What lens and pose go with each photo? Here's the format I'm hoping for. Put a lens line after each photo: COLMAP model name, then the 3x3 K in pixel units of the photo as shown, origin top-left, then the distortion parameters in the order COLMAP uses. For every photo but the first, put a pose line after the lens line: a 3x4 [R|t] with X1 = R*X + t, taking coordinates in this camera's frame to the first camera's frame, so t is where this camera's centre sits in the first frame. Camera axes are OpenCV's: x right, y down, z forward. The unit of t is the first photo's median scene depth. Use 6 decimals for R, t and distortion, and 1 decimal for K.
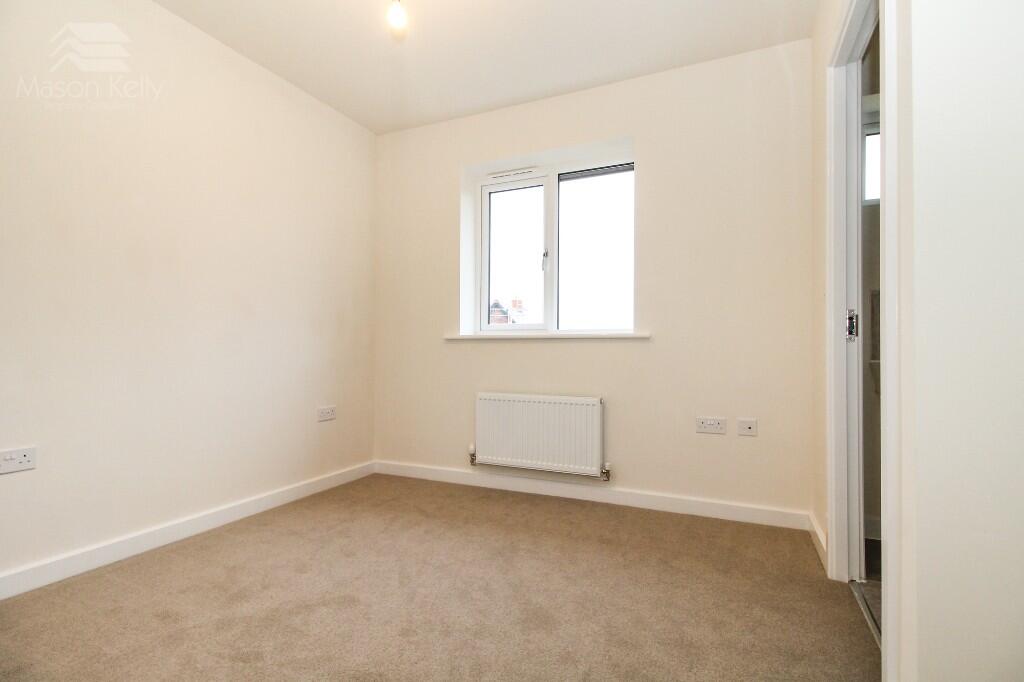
lens RADIAL K [[473.2, 0, 512.0], [0, 473.2, 351.3], [0, 0, 1]] dist [0.025091, -0.011837]
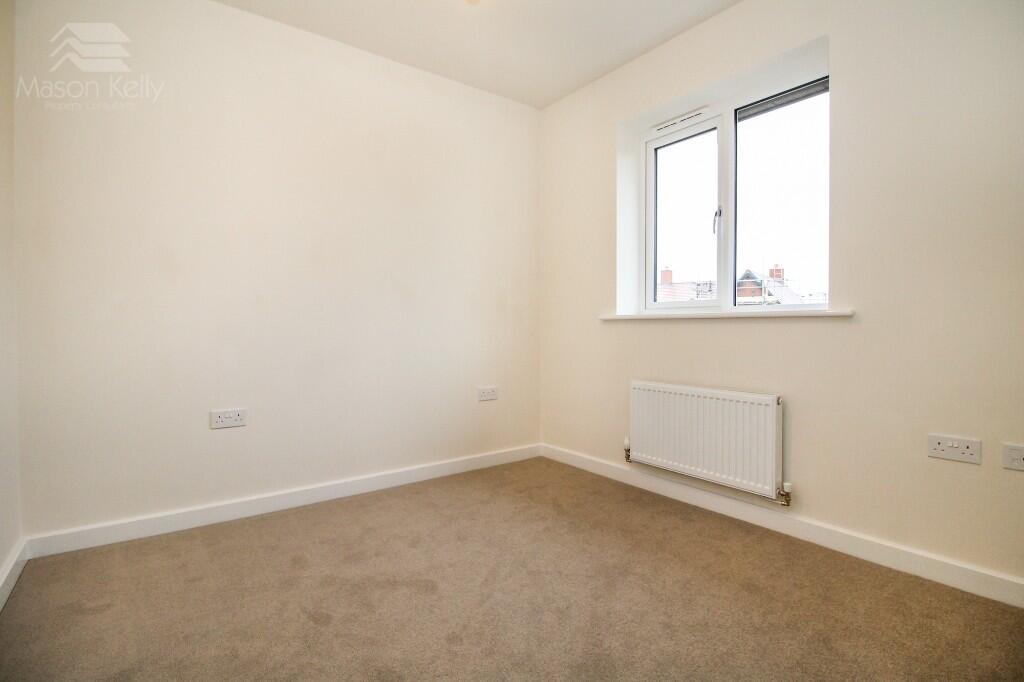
lens RADIAL K [[482.9, 0, 512.0], [0, 482.9, 341.0], [0, 0, 1]] dist [0.002339, -0.011858]
pose [[0.883659, 0.008150, -0.468061, 0.175342], [0.003666, 0.999697, 0.024328, -0.010004], [0.468118, -0.023213, 0.883361, 0.125695]]
